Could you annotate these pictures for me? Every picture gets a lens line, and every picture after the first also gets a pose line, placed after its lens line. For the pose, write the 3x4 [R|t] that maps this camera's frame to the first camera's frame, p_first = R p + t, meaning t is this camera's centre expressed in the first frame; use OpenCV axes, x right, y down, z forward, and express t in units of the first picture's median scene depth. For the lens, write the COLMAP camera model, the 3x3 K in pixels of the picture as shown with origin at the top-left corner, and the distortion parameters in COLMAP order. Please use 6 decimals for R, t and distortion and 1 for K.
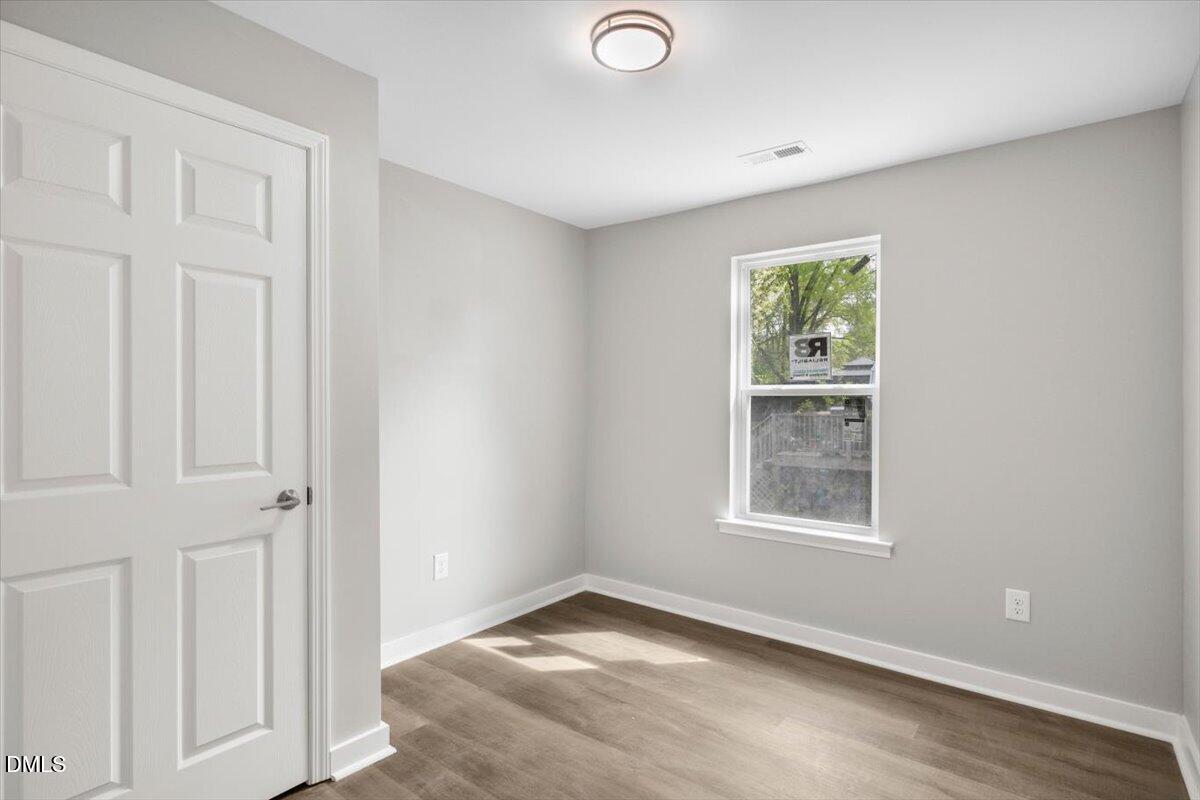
lens RADIAL K [[588.4, 0, 600.3], [0, 588.4, 398.5], [0, 0, 1]] dist [-0.001418, -0.000016]
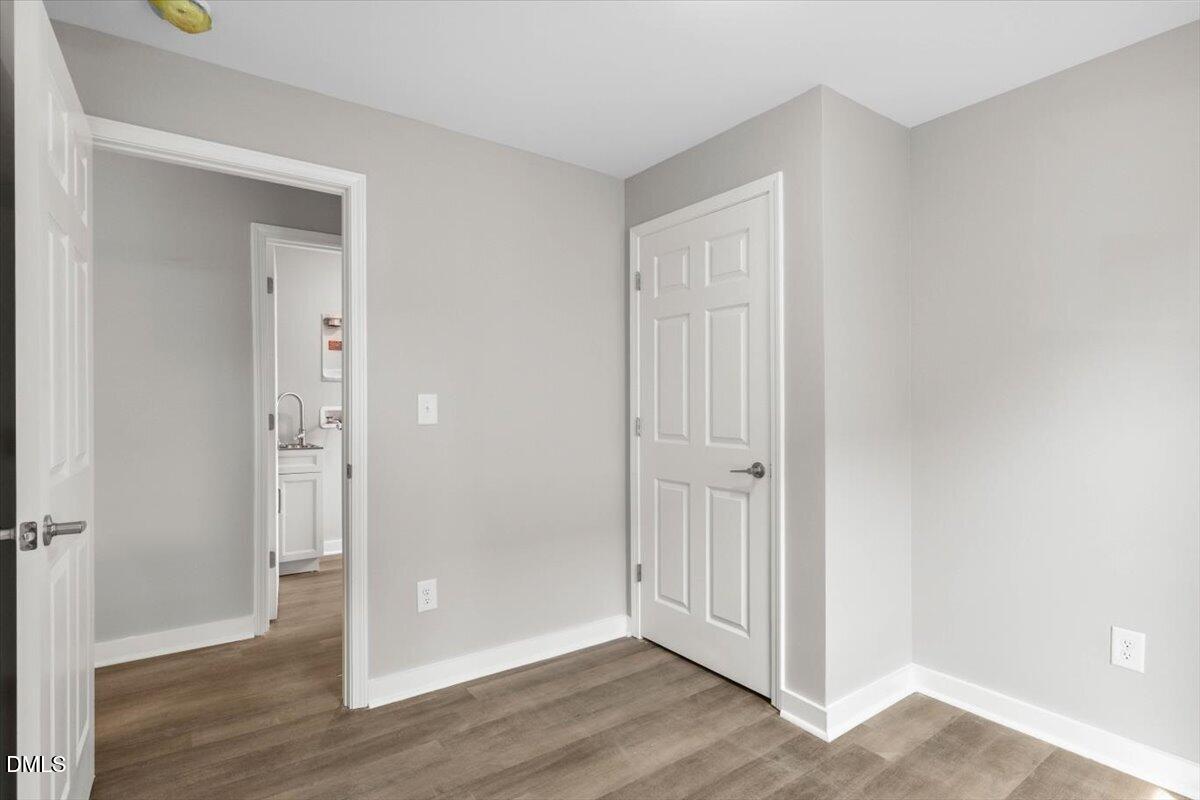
lens RADIAL K [[588.4, 0, 600.3], [0, 588.4, 398.5], [0, 0, 1]] dist [-0.001418, -0.000016]
pose [[-0.262143, 0.001437, -0.965028, 0.796280], [0.008543, 0.999963, -0.000831, 0.011012], [0.964991, -0.008462, -0.262146, 0.979020]]
